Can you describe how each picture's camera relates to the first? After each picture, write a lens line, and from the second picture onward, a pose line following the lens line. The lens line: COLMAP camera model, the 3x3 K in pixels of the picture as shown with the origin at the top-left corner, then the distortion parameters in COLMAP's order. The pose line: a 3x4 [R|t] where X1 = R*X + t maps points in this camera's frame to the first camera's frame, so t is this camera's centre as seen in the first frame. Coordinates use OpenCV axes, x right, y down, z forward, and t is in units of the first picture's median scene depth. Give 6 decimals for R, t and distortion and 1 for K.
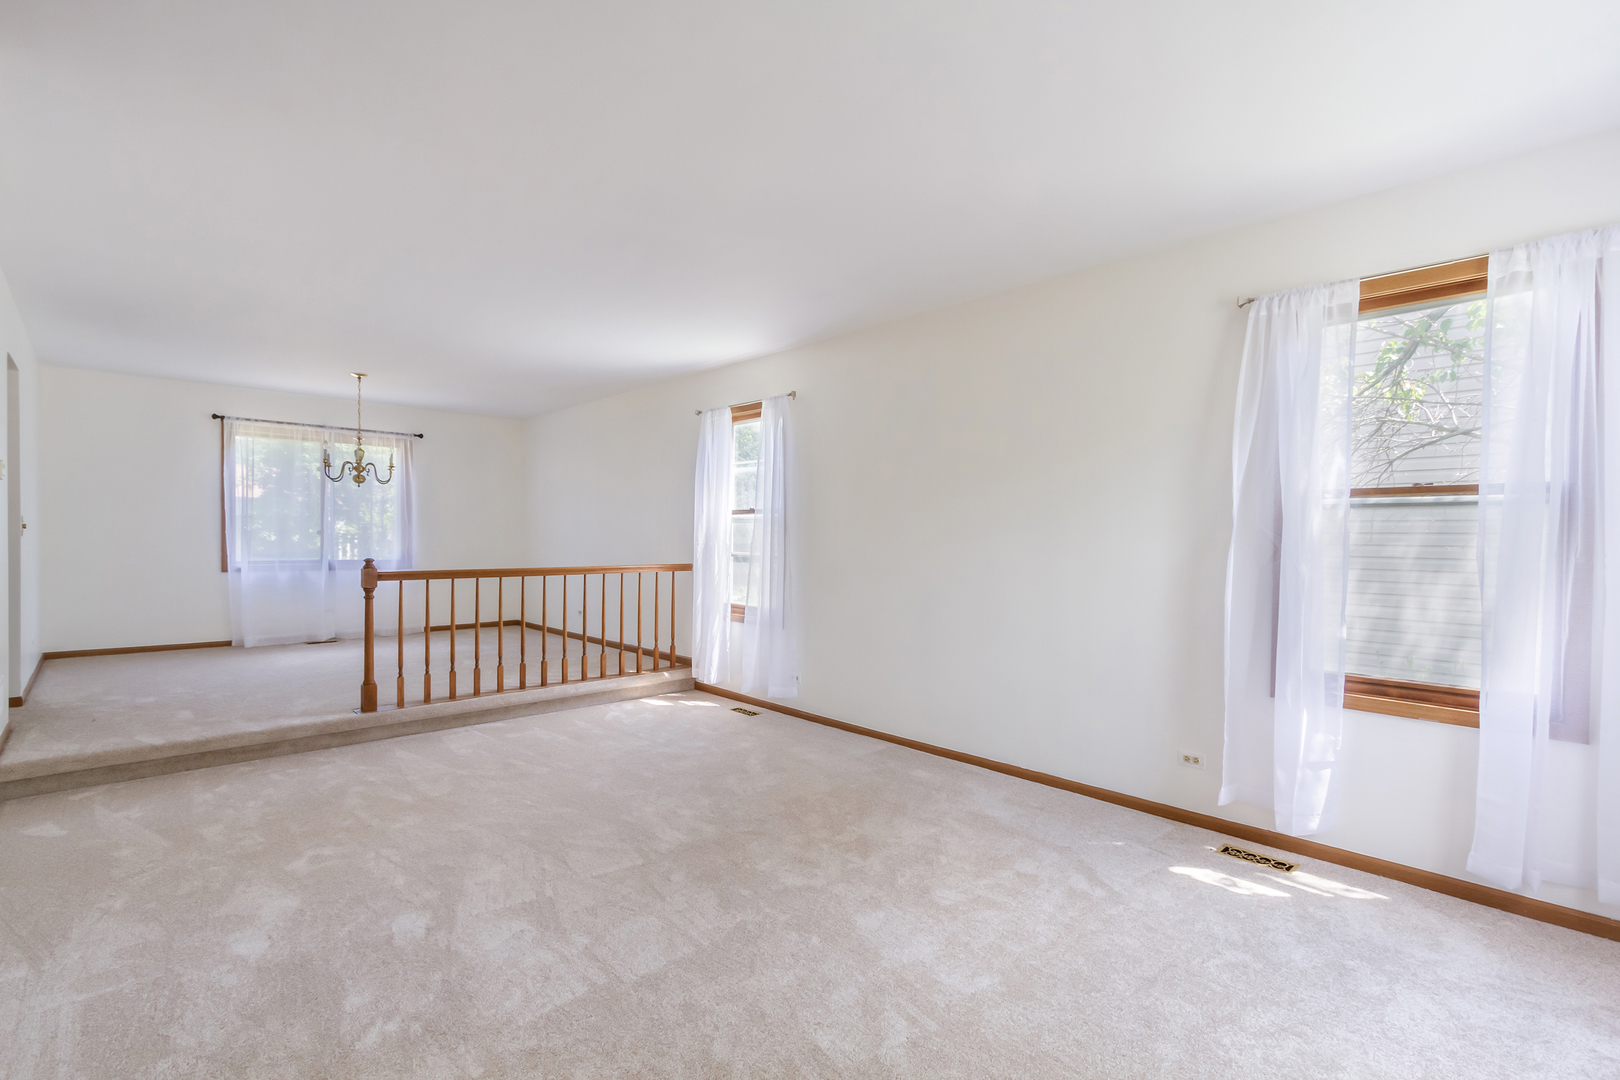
lens RADIAL K [[735.1, 0, 802.7], [0, 735.1, 544.5], [0, 0, 1]] dist [-0.009207, -0.000627]
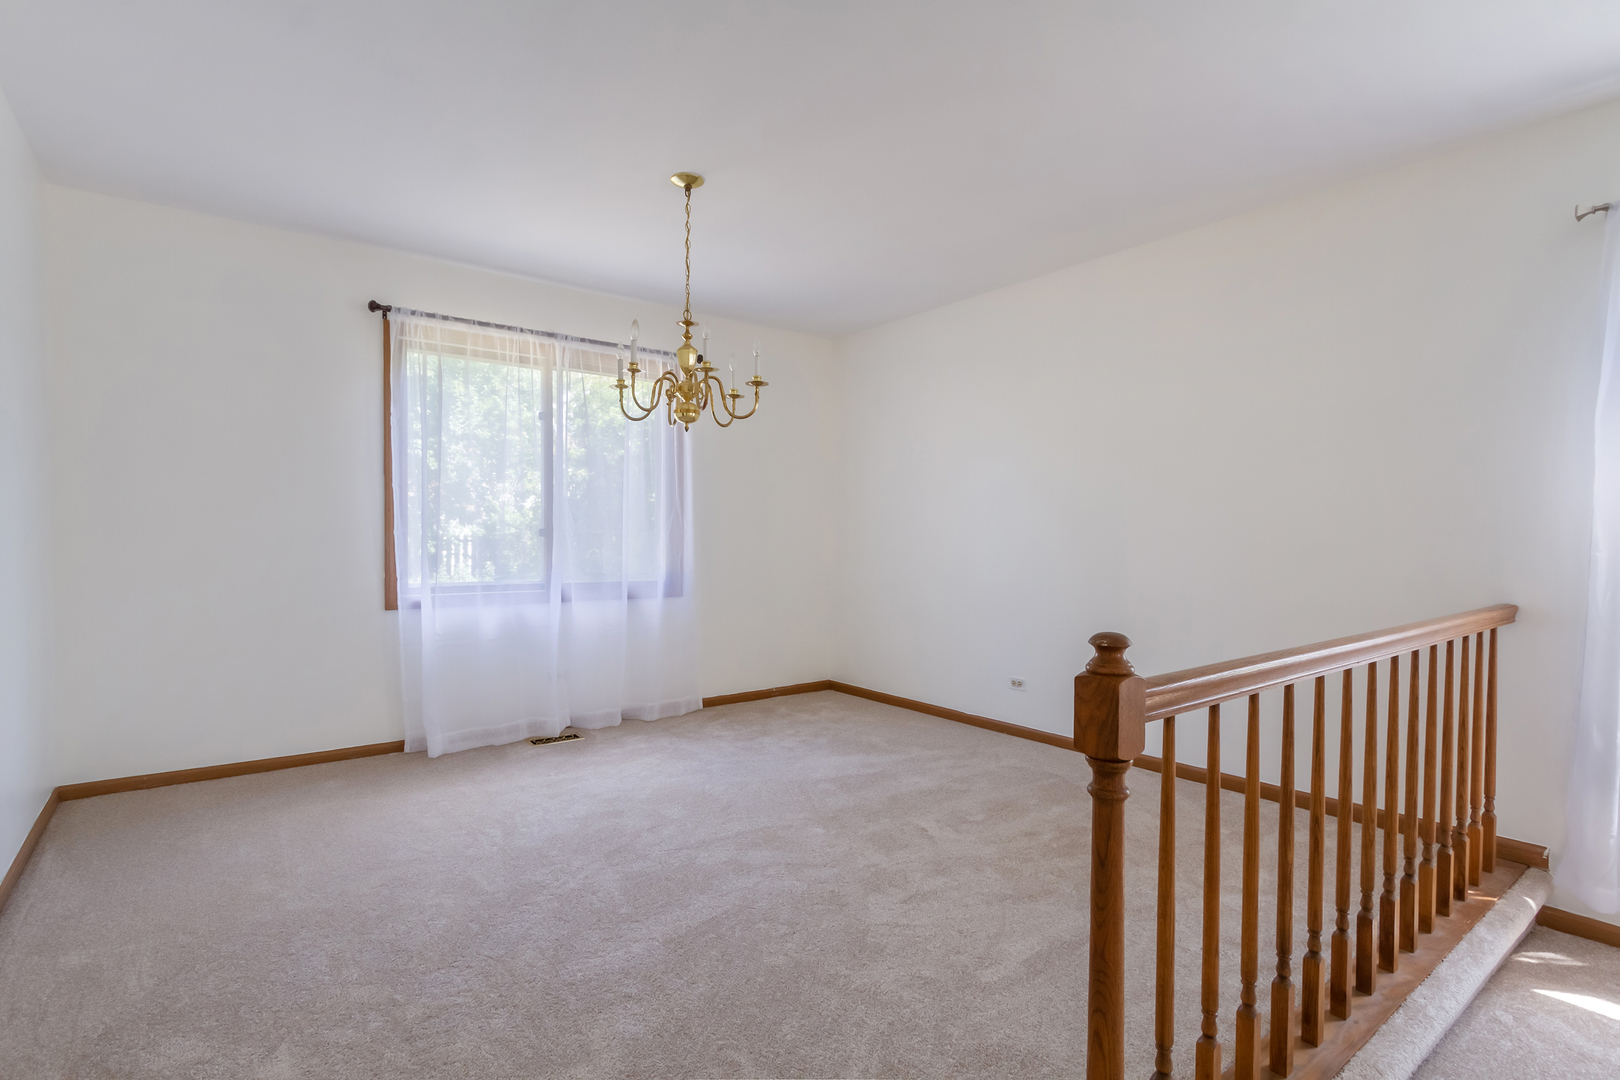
lens RADIAL K [[794.4, 0, 803.1], [0, 794.4, 546.5], [0, 0, 1]] dist [0.000968, -0.000547]
pose [[0.992957, -0.005650, -0.118341, -0.430706], [0.006027, 0.999978, 0.002822, -0.007559], [0.118322, -0.003516, 0.992969, 0.470625]]
